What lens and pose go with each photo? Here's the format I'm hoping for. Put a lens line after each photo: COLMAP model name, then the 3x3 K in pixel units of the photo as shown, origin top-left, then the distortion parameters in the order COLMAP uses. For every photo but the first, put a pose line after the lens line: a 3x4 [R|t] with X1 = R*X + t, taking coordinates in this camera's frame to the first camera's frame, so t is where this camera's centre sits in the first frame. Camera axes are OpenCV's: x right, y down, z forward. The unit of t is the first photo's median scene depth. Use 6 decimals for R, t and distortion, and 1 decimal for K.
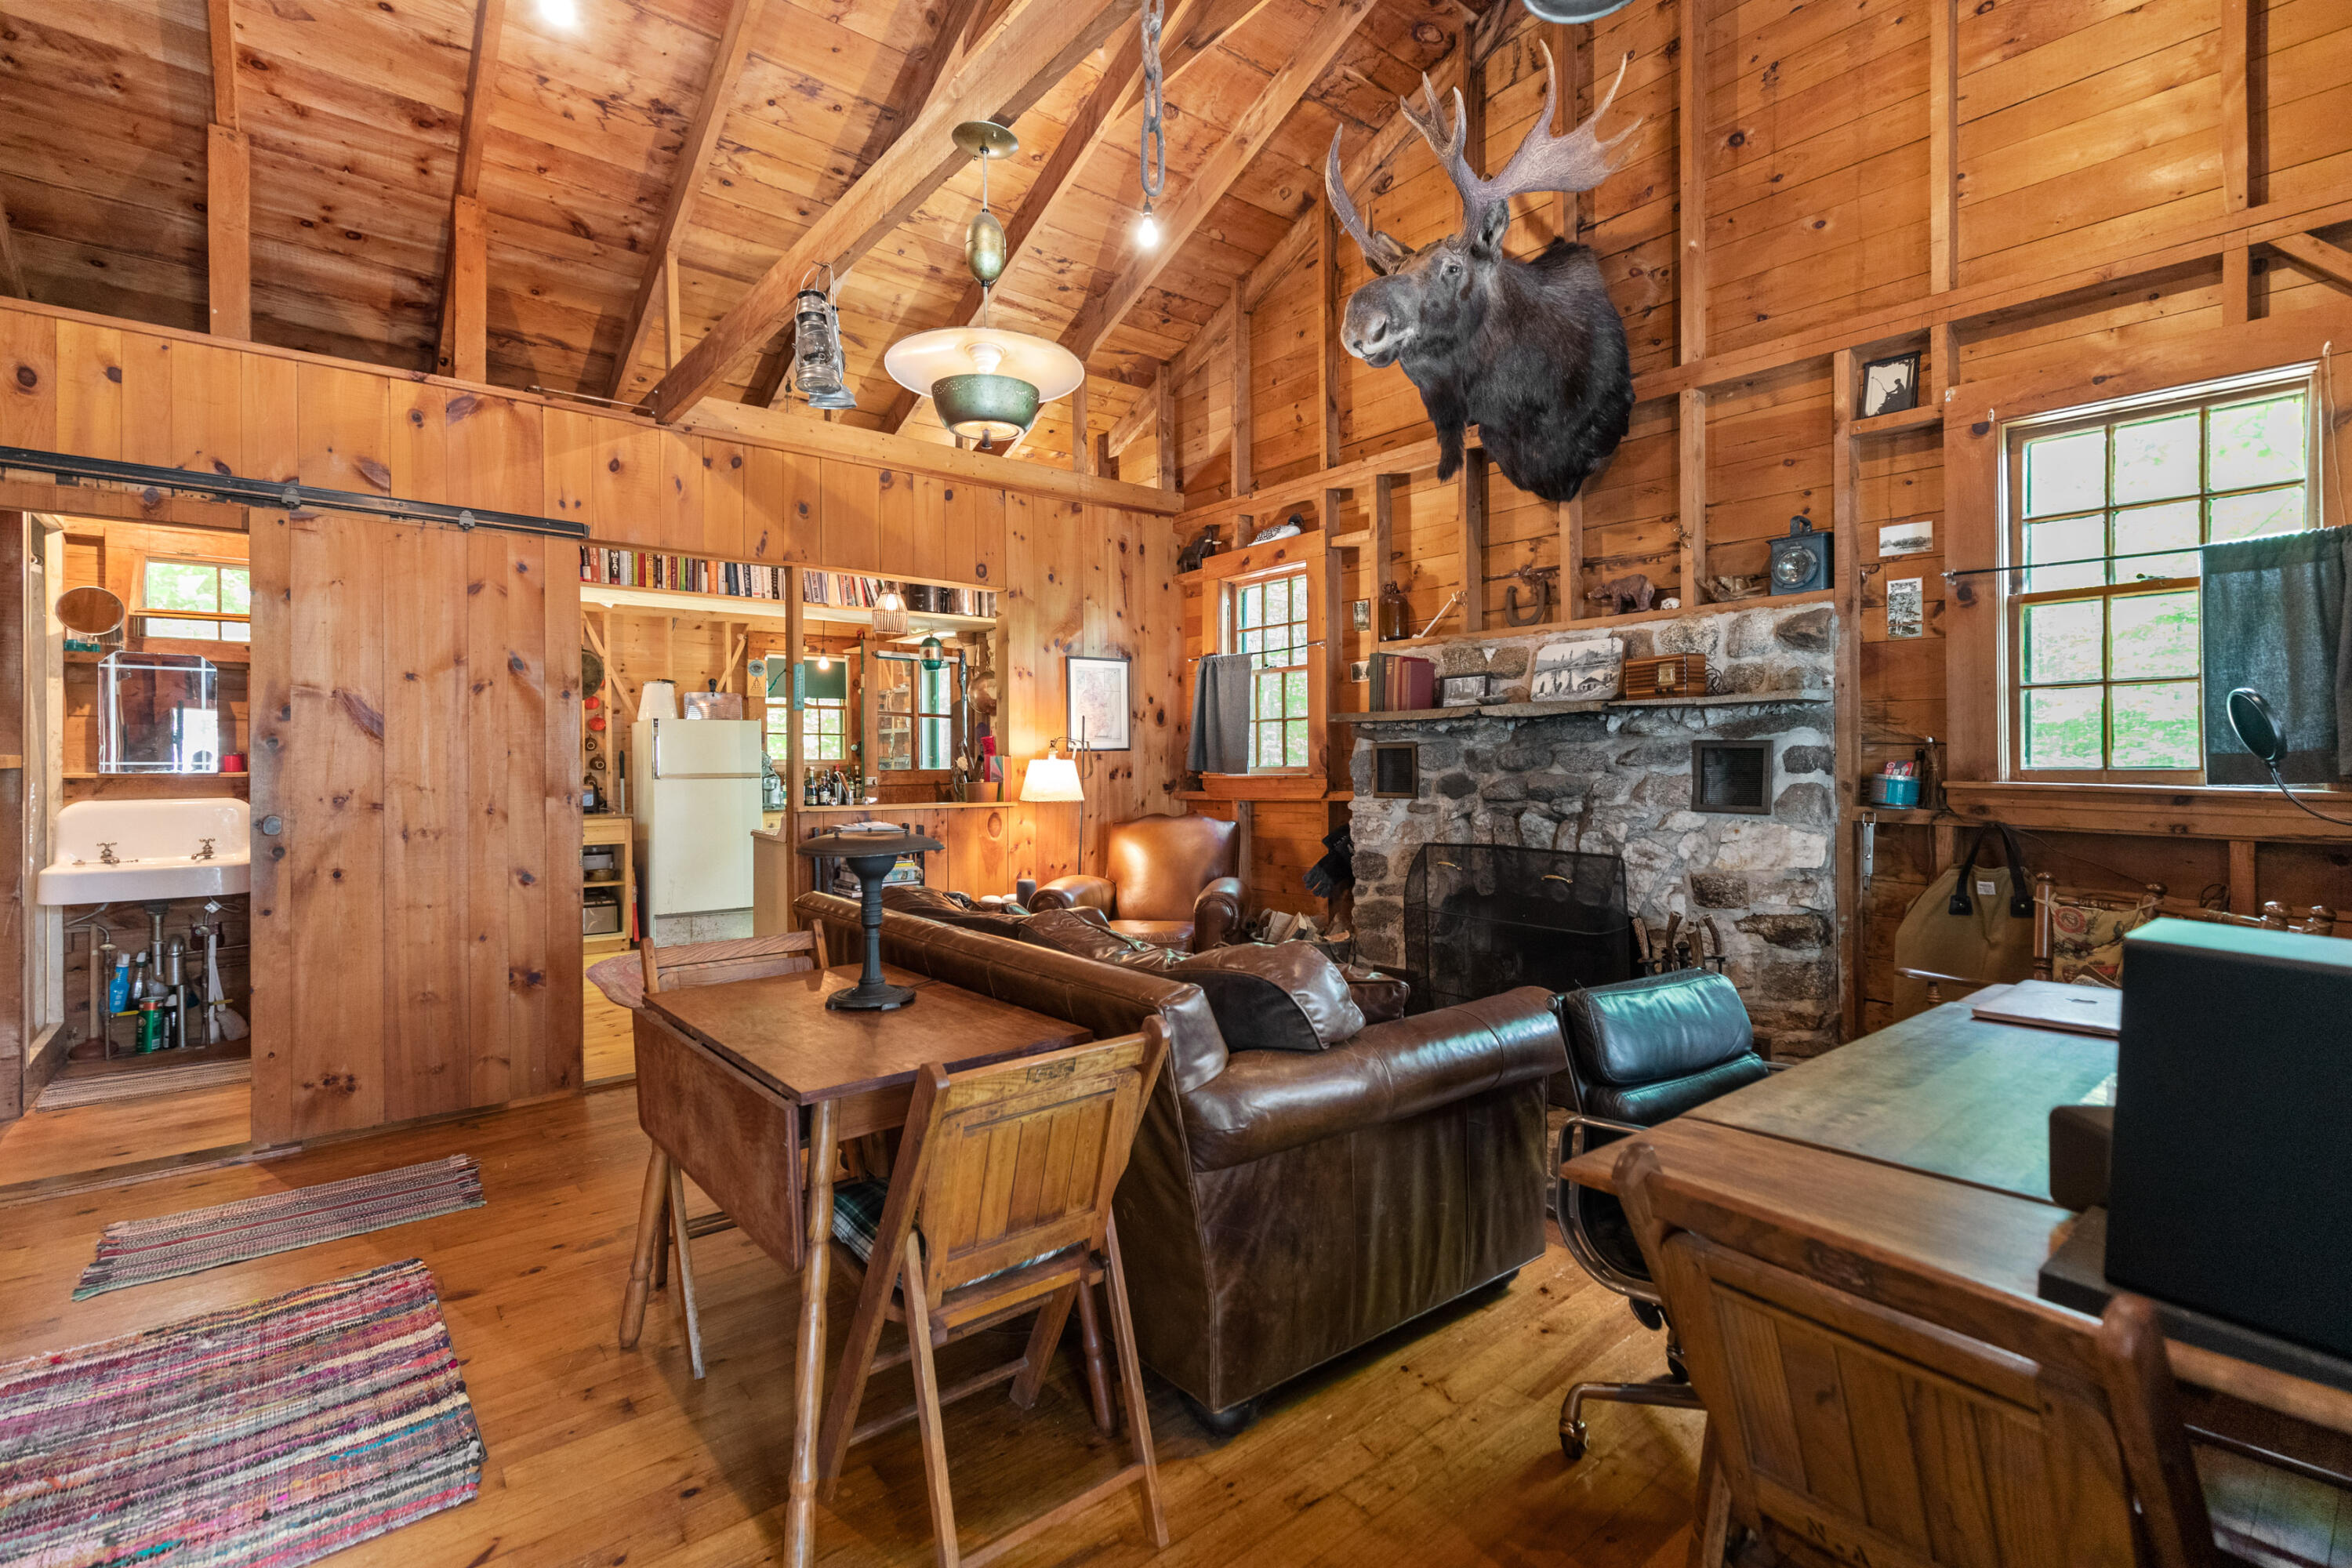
lens RADIAL K [[1061.0, 0, 1194.1], [0, 1061.0, 777.5], [0, 0, 1]] dist [0.002241, 0.000073]
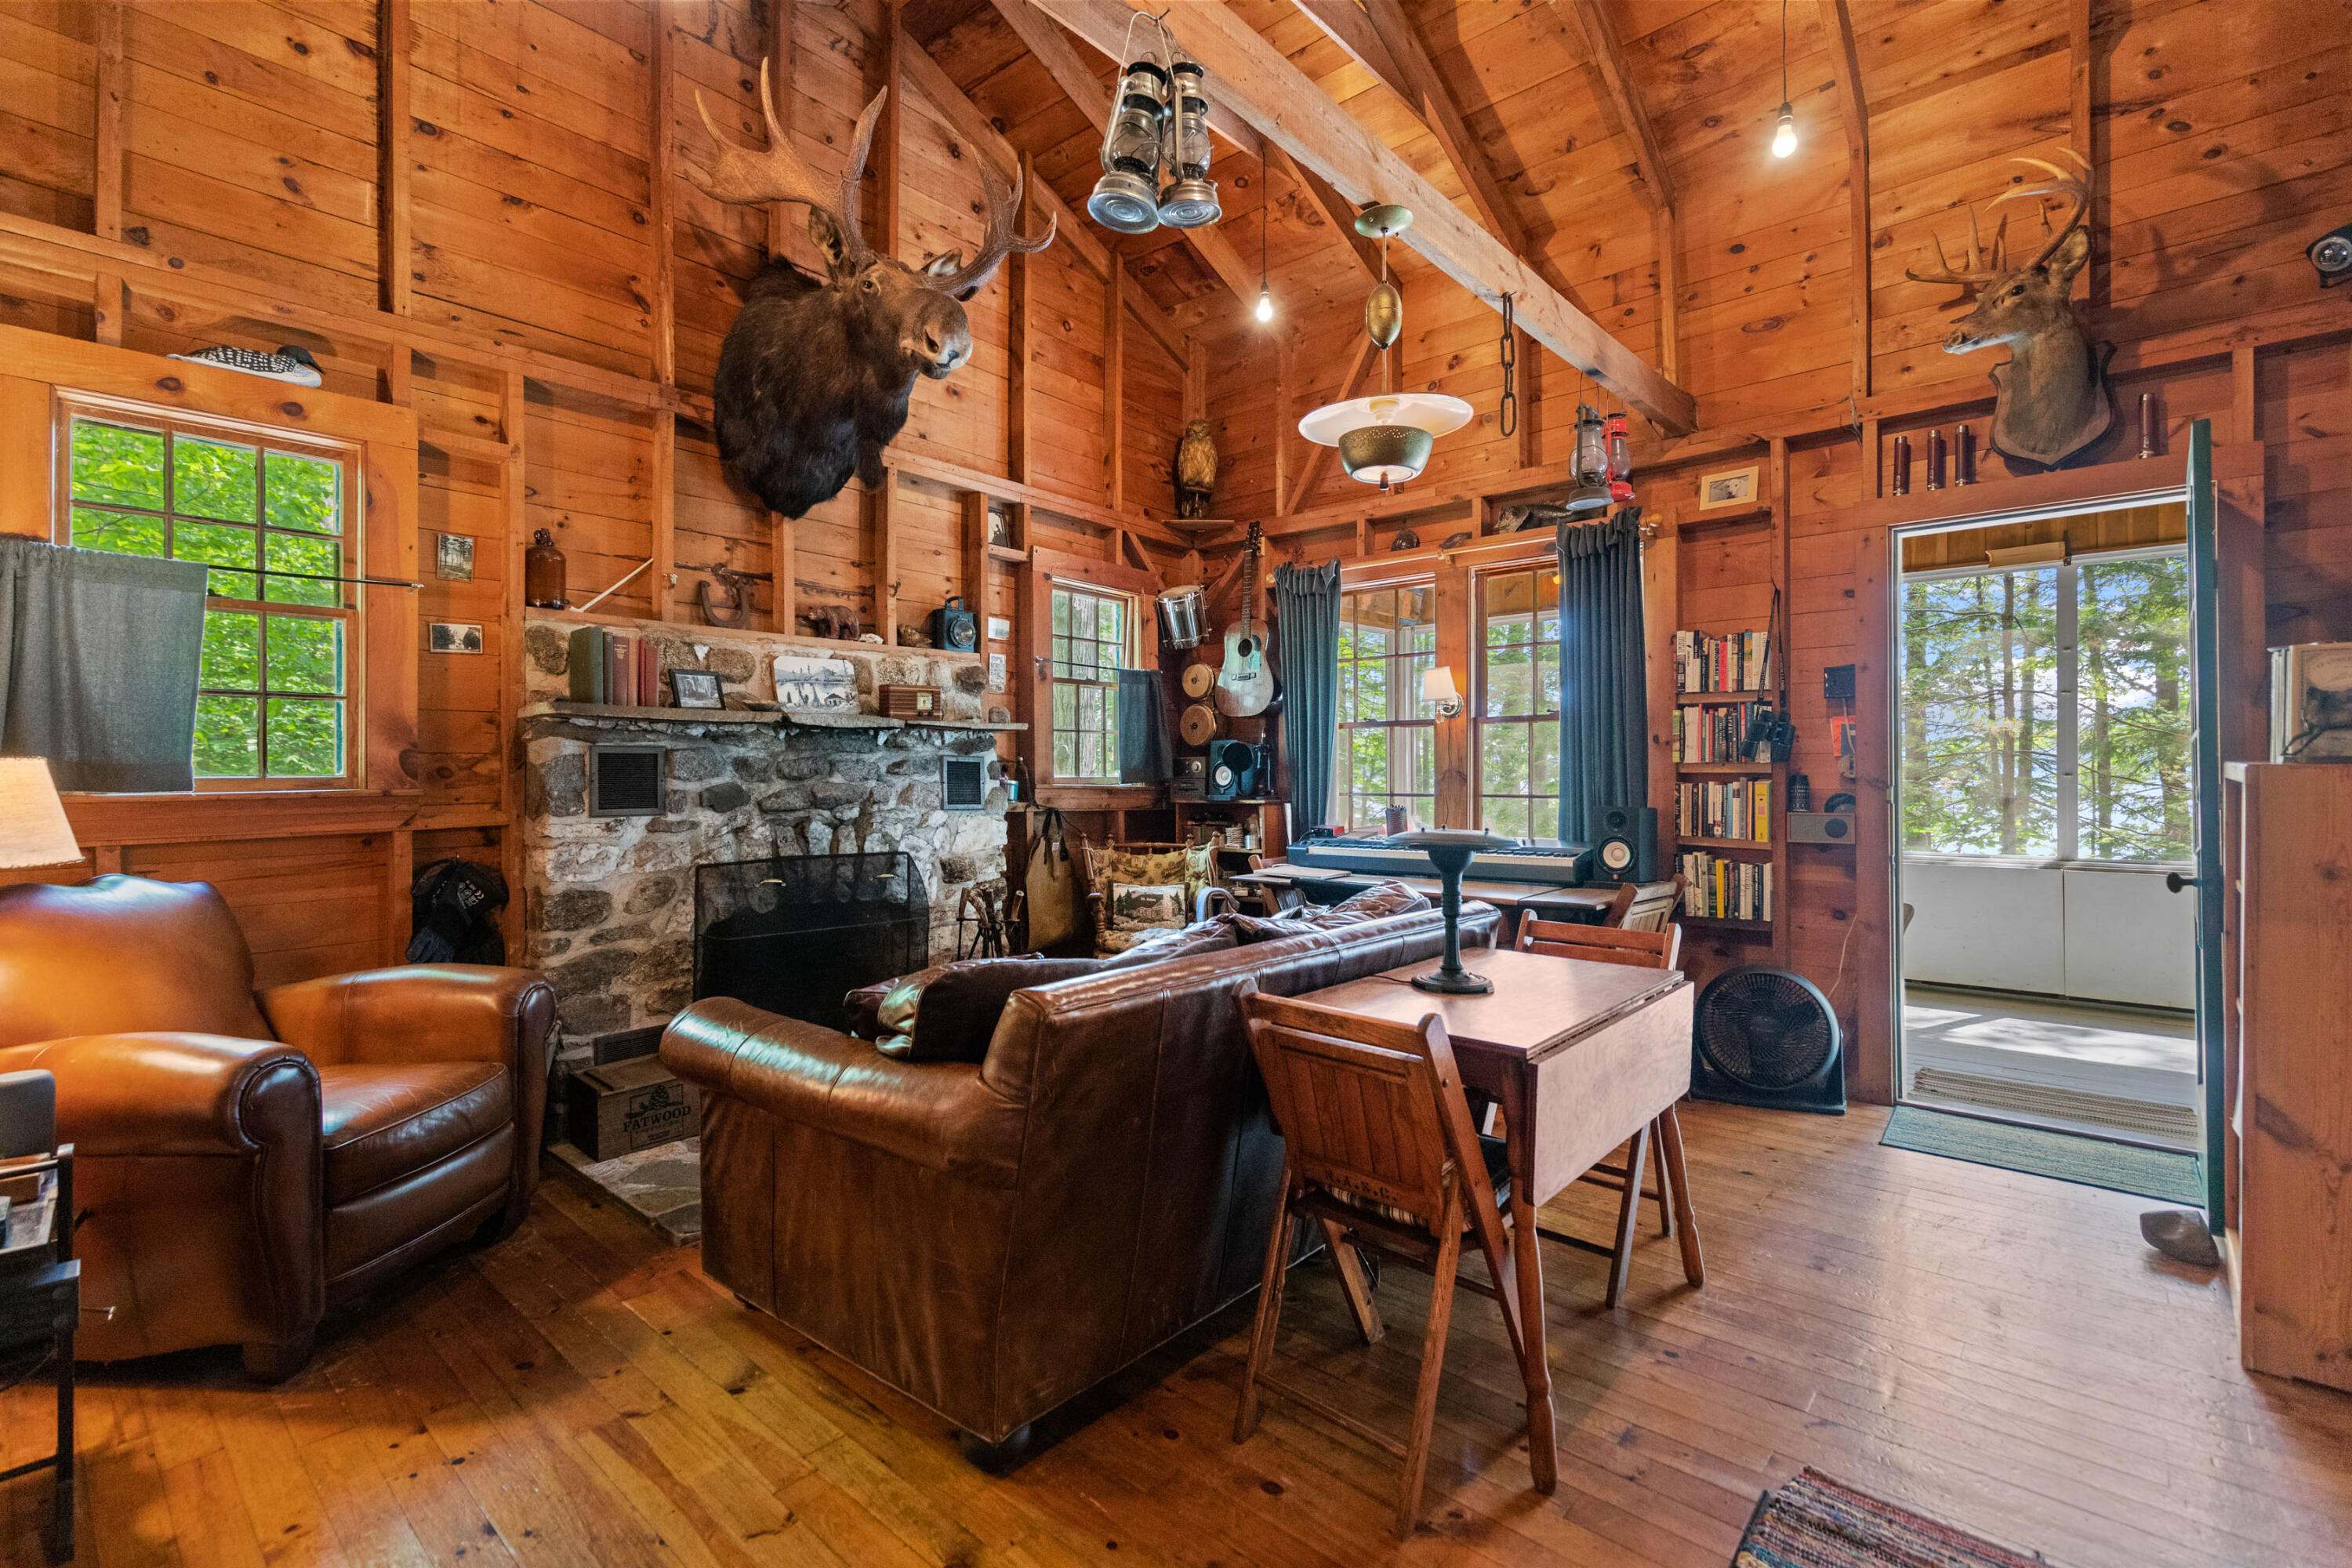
lens RADIAL K [[1061.0, 0, 1190.1], [0, 1061.0, 776.4], [0, 0, 1]] dist [0.002241, 0.000073]
pose [[-0.154185, 0.004290, 0.988033, -0.758376], [0.018254, 0.999832, -0.001493, -0.001537], [-0.987873, 0.017806, -0.154237, 0.815817]]
